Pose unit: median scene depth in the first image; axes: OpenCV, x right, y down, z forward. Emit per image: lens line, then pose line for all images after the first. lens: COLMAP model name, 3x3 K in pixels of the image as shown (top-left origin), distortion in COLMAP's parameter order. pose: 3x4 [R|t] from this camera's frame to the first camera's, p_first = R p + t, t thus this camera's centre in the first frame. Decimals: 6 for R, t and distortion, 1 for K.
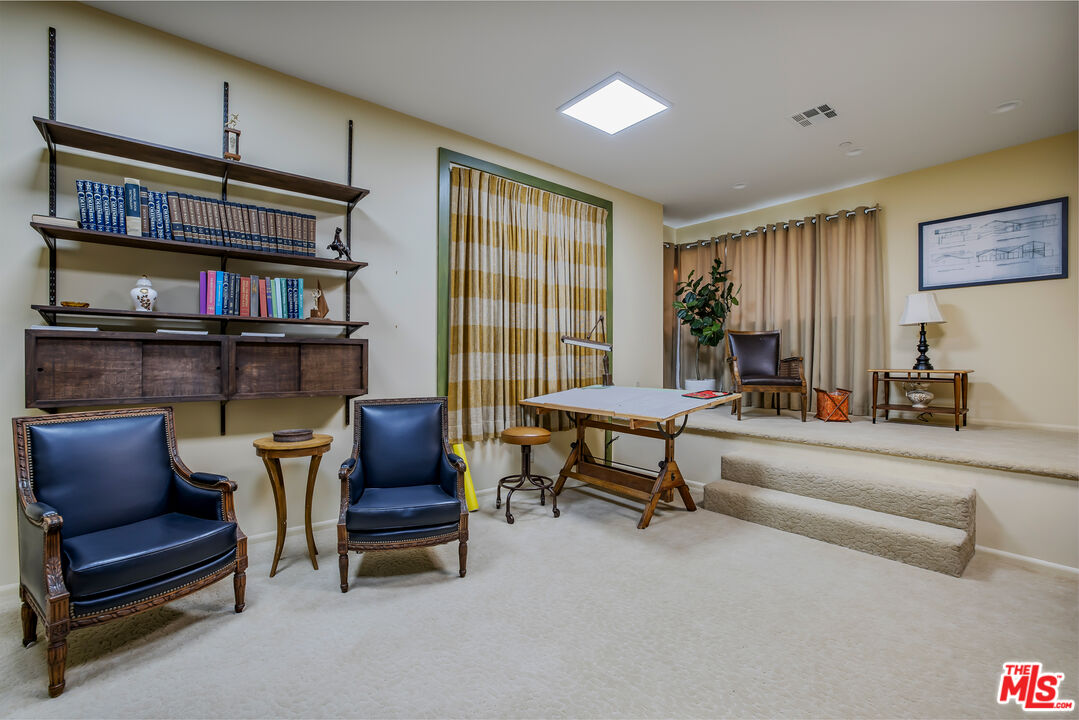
lens RADIAL K [[460.9, 0, 539.9], [0, 460.9, 359.4], [0, 0, 1]] dist [-0.024832, 0.001070]
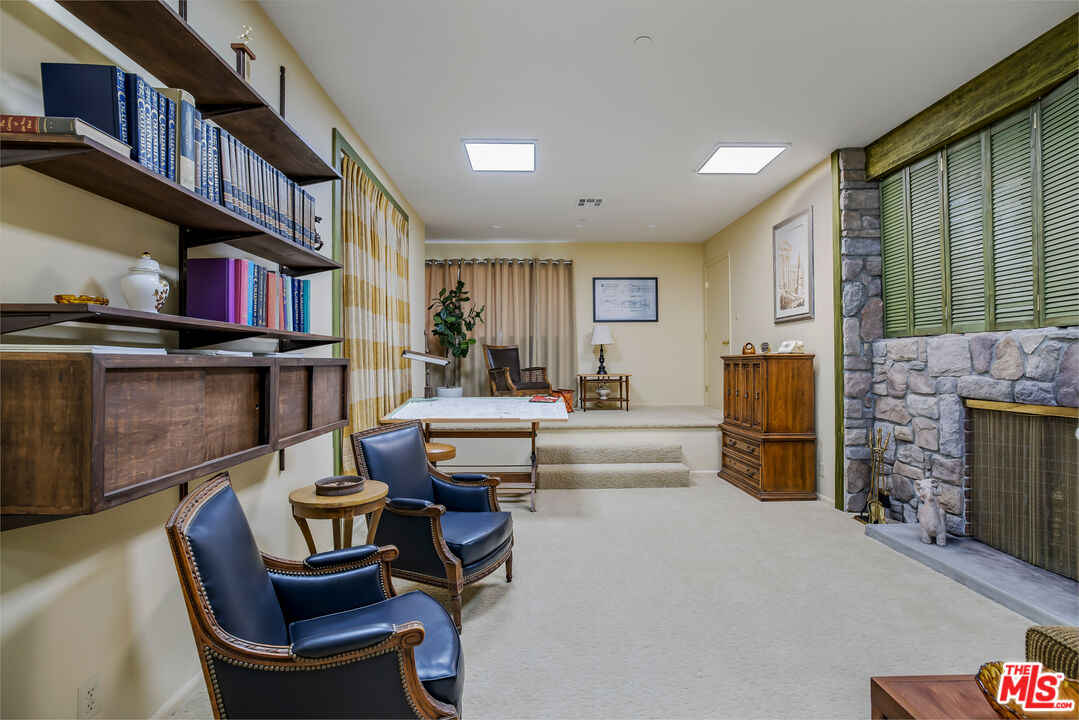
lens RADIAL K [[491.2, 0, 539.8], [0, 491.2, 361.0], [0, 0, 1]] dist [-0.012860, 0.001356]
pose [[0.614902, -0.005931, 0.788581, -0.666019], [0.007435, 0.999971, 0.001724, -0.029624], [-0.788569, 0.004803, 0.614928, 0.149443]]
